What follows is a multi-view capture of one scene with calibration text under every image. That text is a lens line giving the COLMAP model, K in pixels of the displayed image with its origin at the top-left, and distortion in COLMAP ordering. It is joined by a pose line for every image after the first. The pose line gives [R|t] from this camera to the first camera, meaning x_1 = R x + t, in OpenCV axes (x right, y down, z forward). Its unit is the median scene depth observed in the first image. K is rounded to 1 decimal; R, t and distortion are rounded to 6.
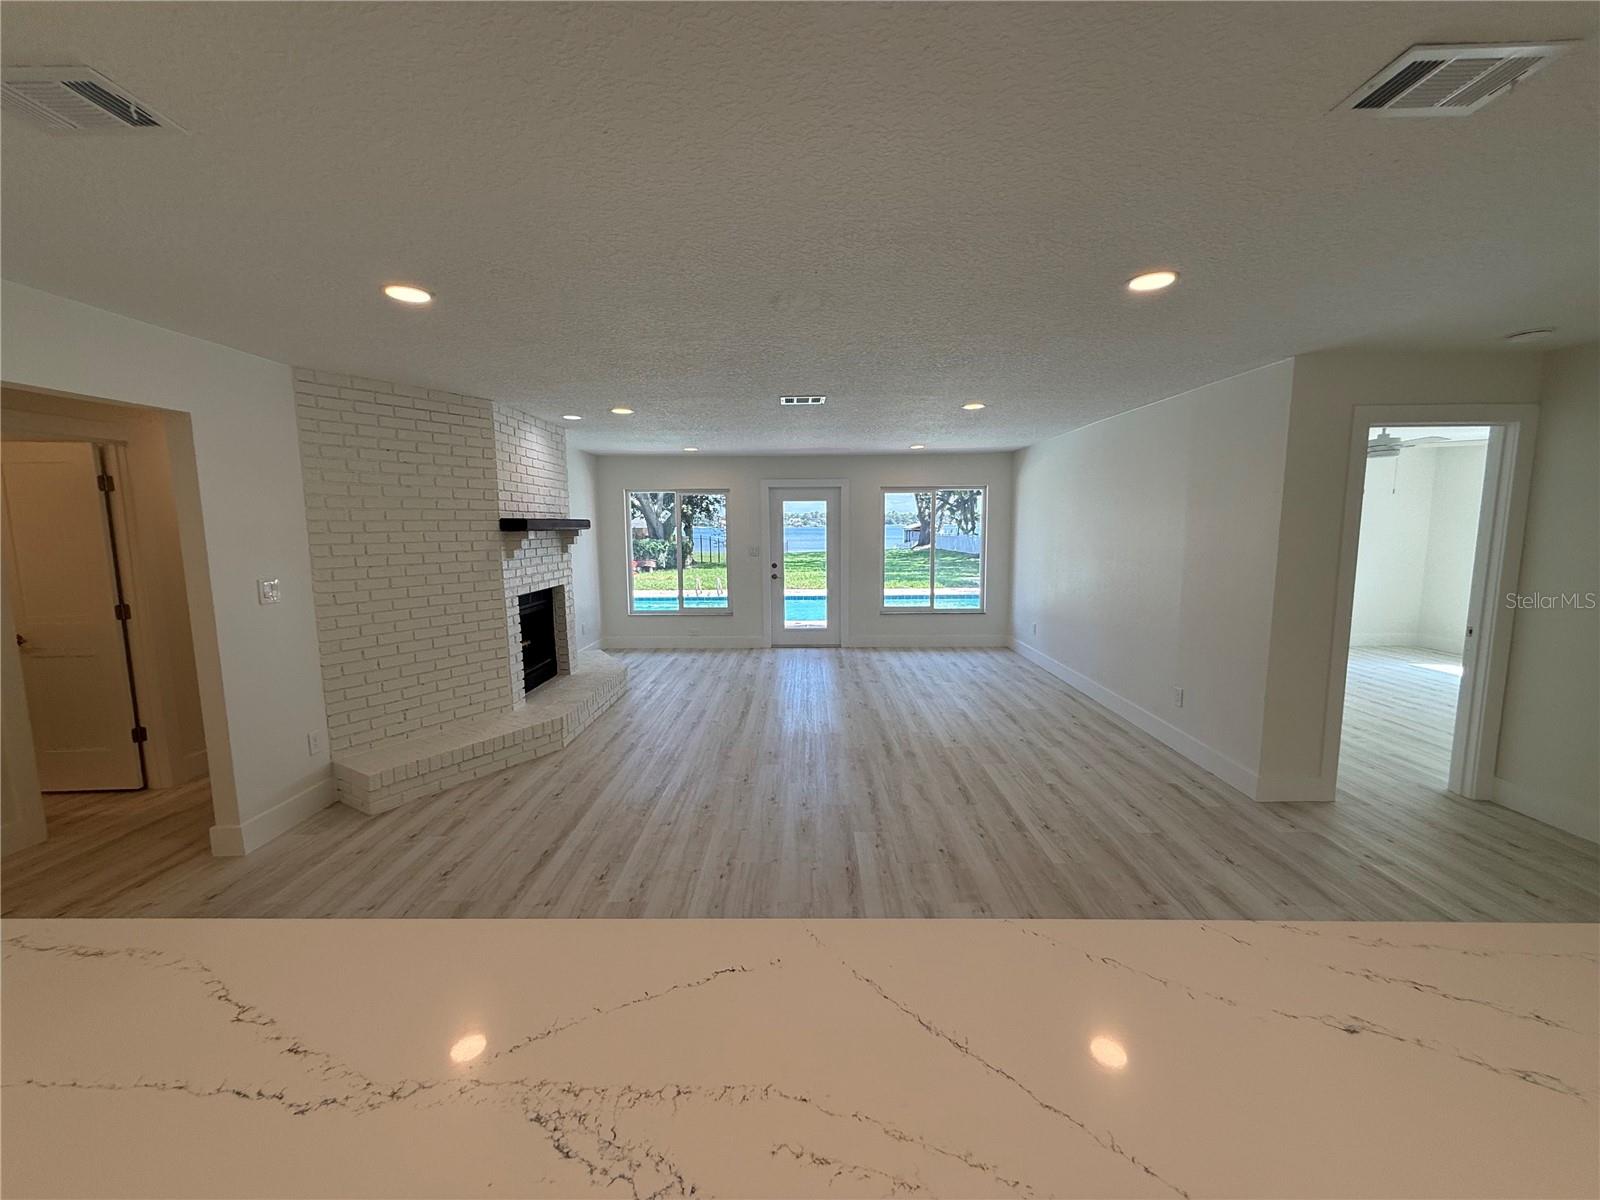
lens RADIAL K [[641.8, 0, 800.0], [0, 641.8, 600.0], [0, 0, 1]] dist [-0.000644, -0.000032]
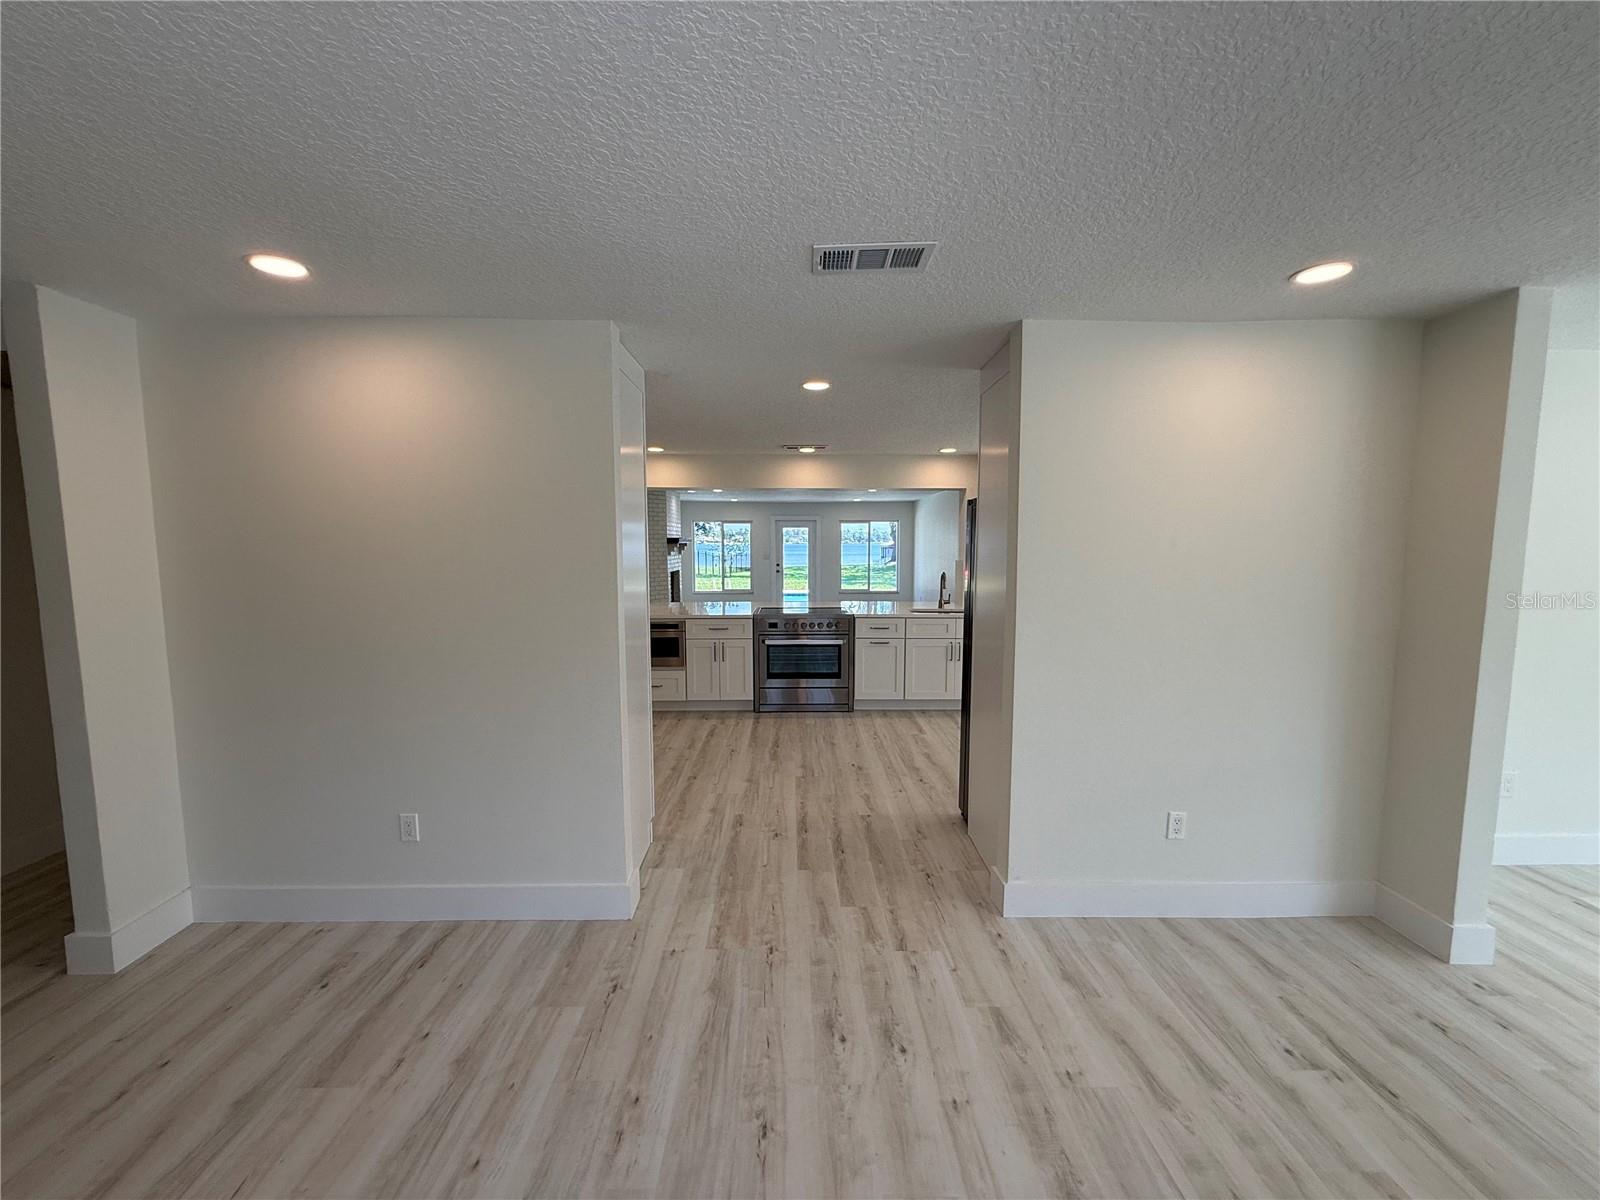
lens RADIAL K [[641.8, 0, 800.0], [0, 641.8, 600.0], [0, 0, 1]] dist [-0.000644, -0.000032]
pose [[0.999561, 0.004505, 0.029268, -0.030133], [-0.003740, 0.999652, -0.026118, 0.086214], [-0.029375, 0.025997, 0.999230, -0.731153]]
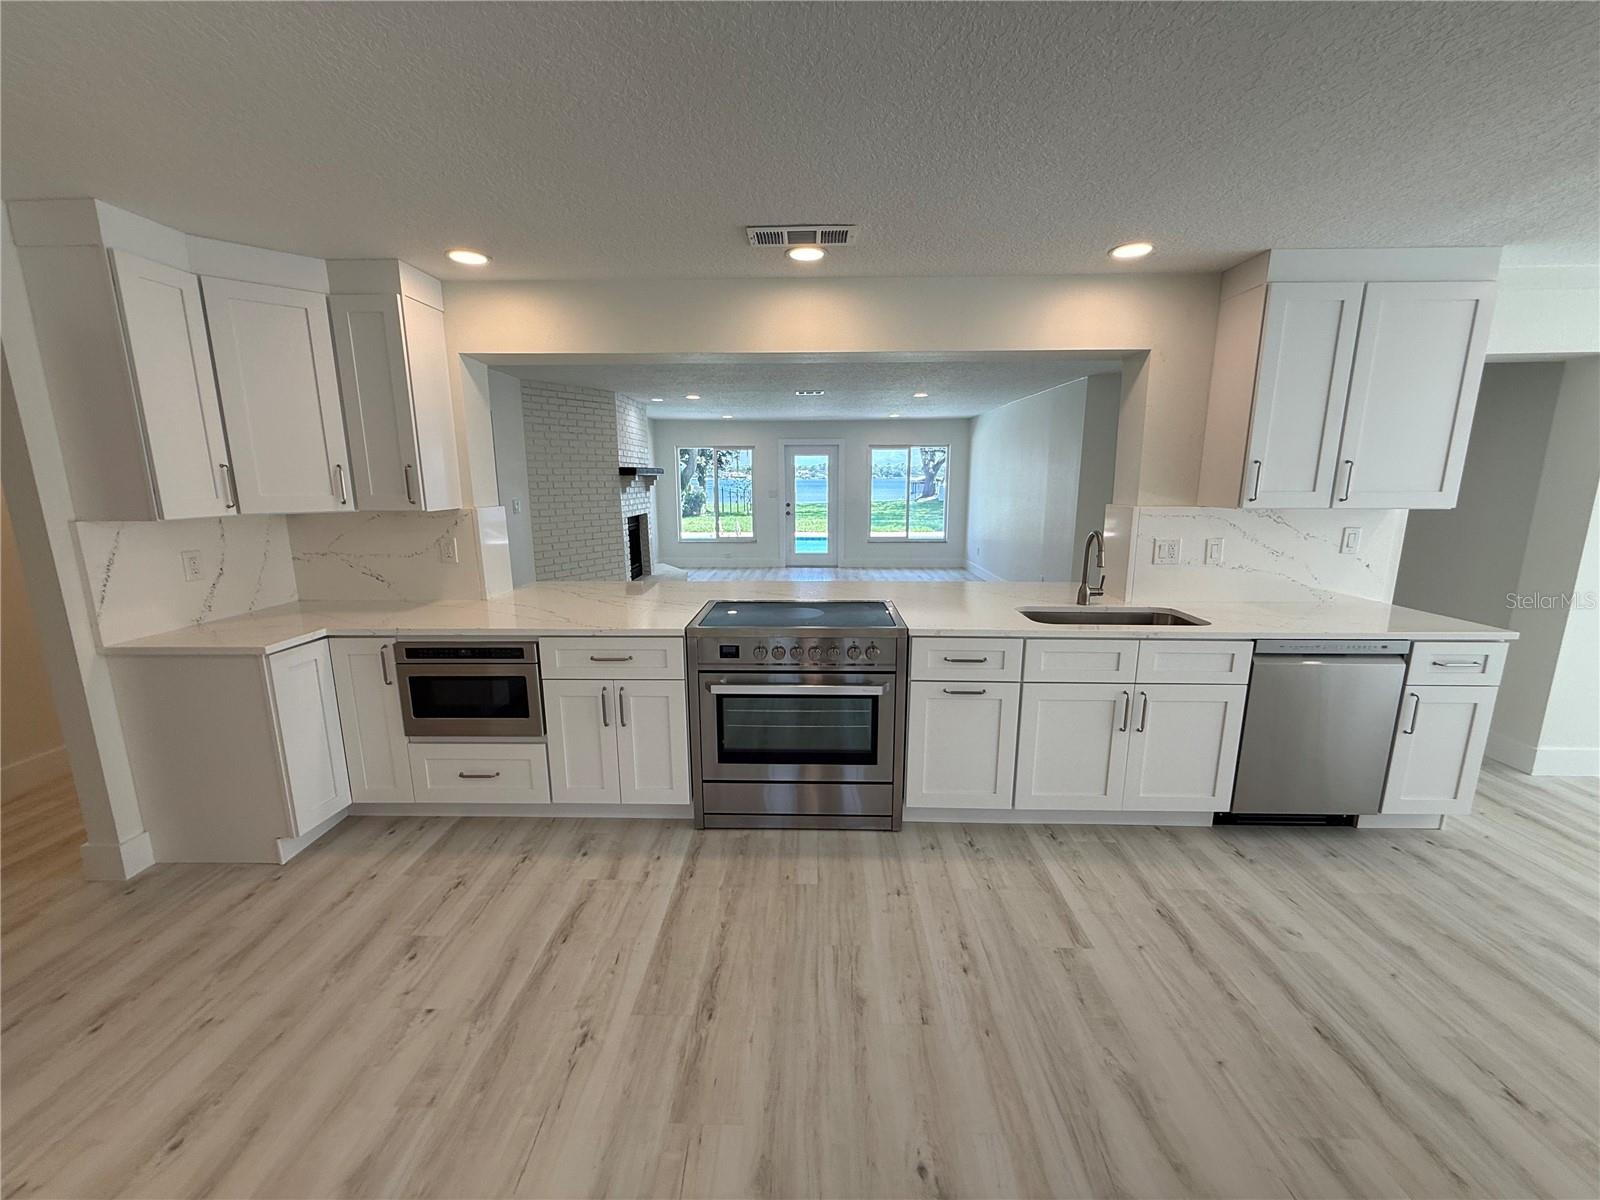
lens RADIAL K [[643.0, 0, 808.0], [0, 643.0, 603.8], [0, 0, 1]] dist [-0.000462, -0.000015]
pose [[0.999989, 0.004667, 0.000911, 0.000603], [-0.004724, 0.996945, 0.077960, 0.046460], [-0.000544, -0.077963, 0.996956, -0.339825]]
